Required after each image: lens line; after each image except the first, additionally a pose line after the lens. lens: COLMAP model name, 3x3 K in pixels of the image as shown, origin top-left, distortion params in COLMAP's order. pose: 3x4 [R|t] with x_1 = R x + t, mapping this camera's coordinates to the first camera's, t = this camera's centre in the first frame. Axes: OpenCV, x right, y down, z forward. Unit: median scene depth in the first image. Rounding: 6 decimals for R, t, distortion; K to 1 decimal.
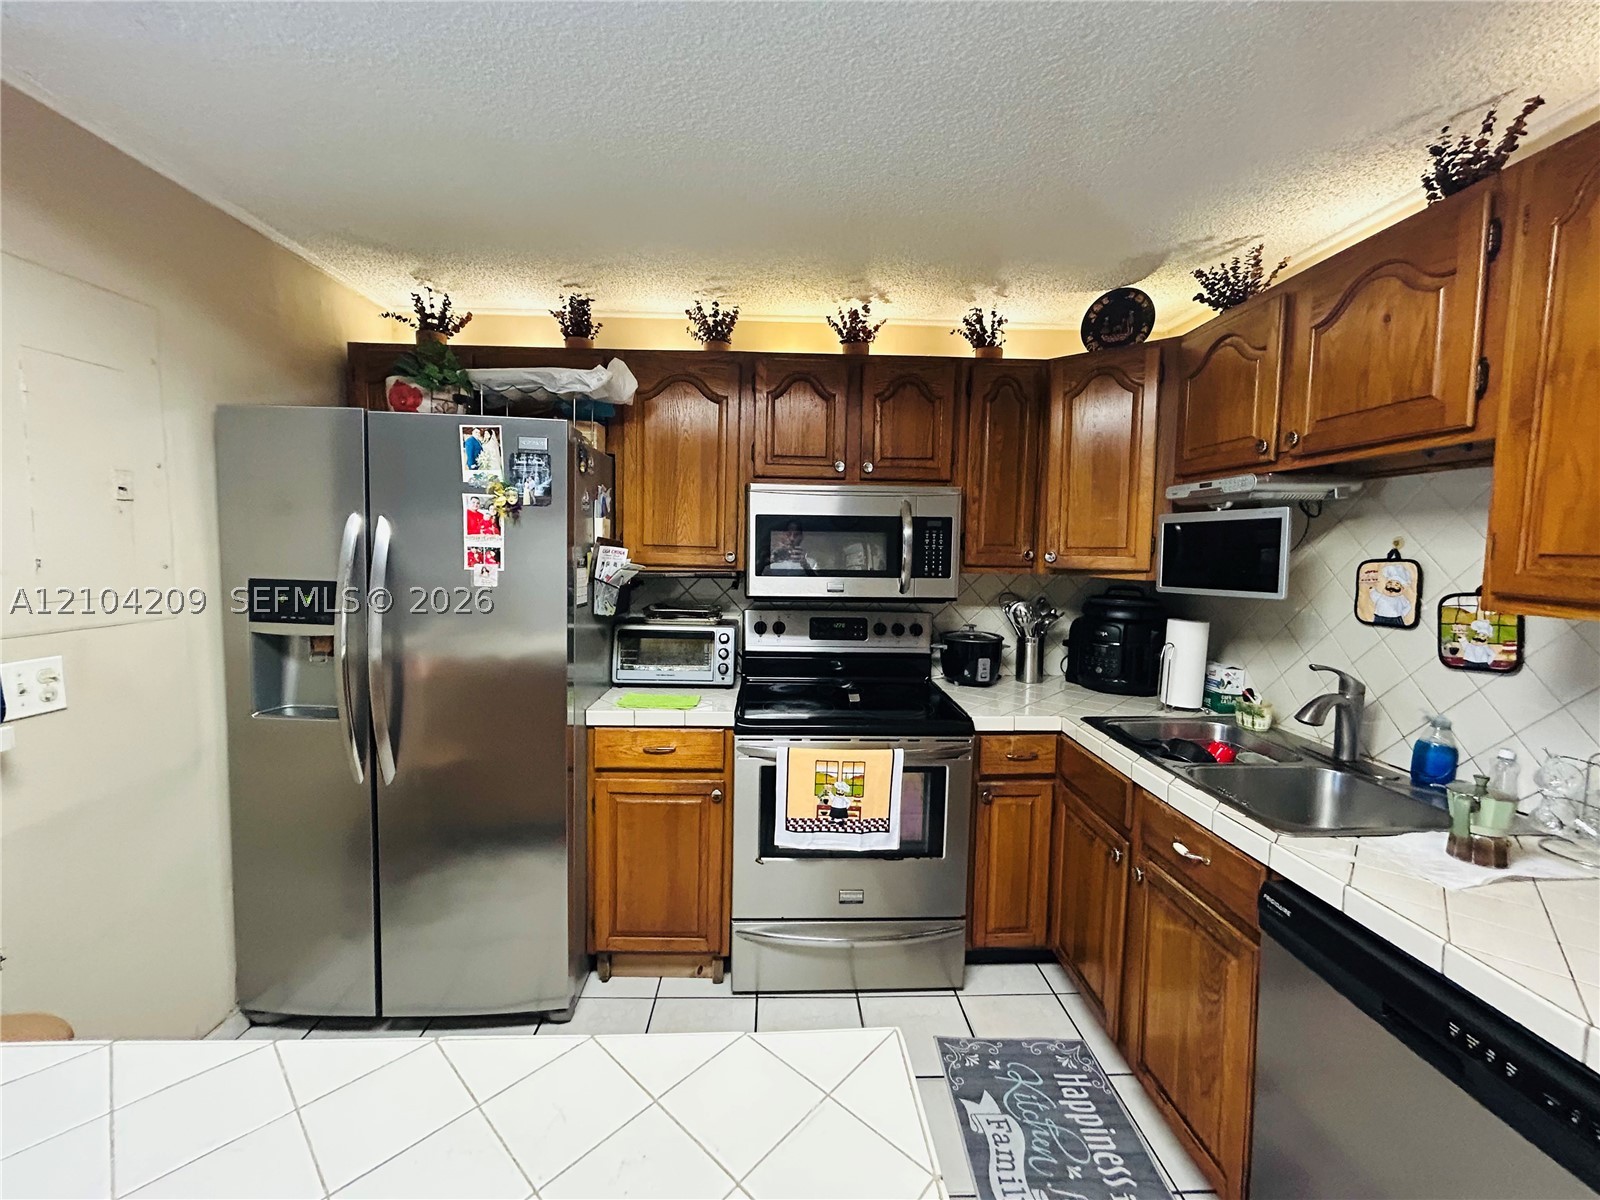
lens RADIAL K [[644.8, 0, 799.8], [0, 644.8, 598.8], [0, 0, 1]] dist [-0.002174, 0.002341]
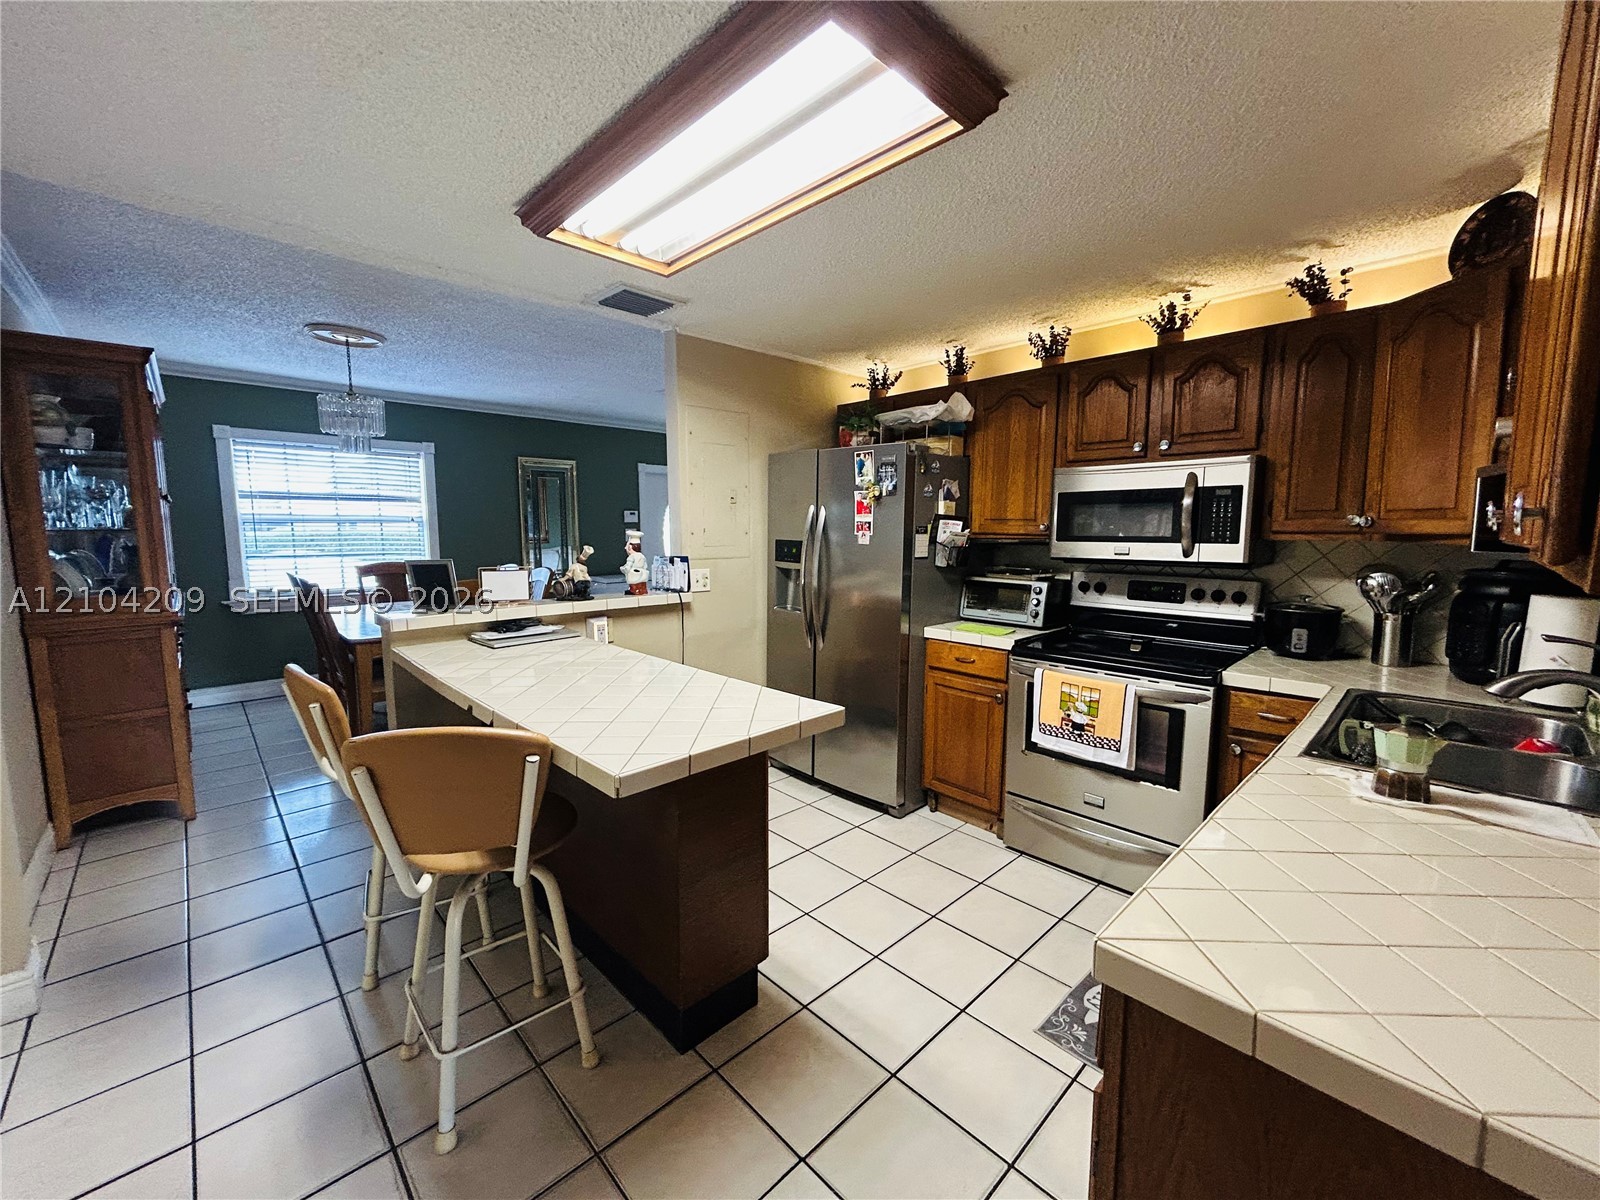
lens RADIAL K [[644.8, 0, 799.0], [0, 644.8, 595.6], [0, 0, 1]] dist [-0.002174, 0.002341]
pose [[0.667592, 0.063433, -0.741820, 0.583355], [-0.051111, 0.997918, 0.039335, 0.050465], [0.742771, 0.011655, 0.669444, -0.243672]]
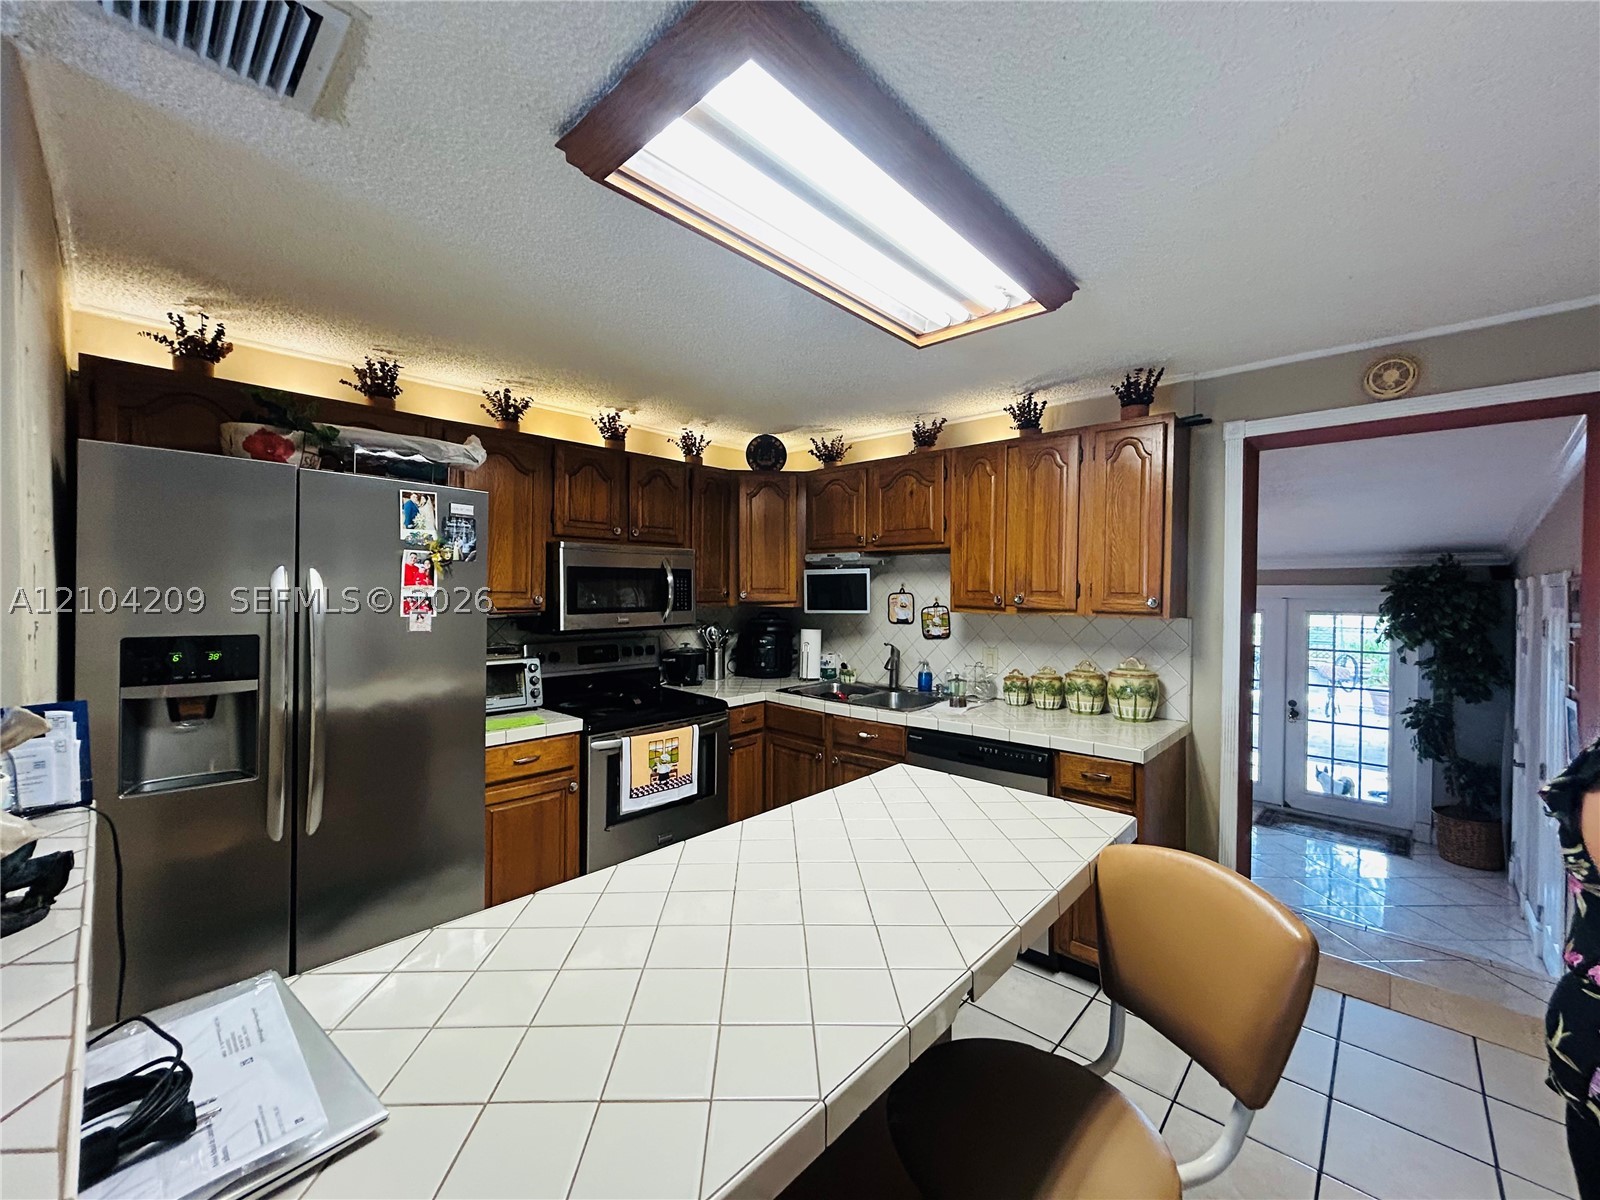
lens RADIAL K [[644.8, 0, 803.1], [0, 644.8, 595.0], [0, 0, 1]] dist [-0.002174, 0.002341]
pose [[0.701166, -0.020685, 0.712698, -0.692139], [0.065262, 0.997245, -0.035263, 0.001378], [-0.710005, 0.071237, 0.700584, -0.234718]]
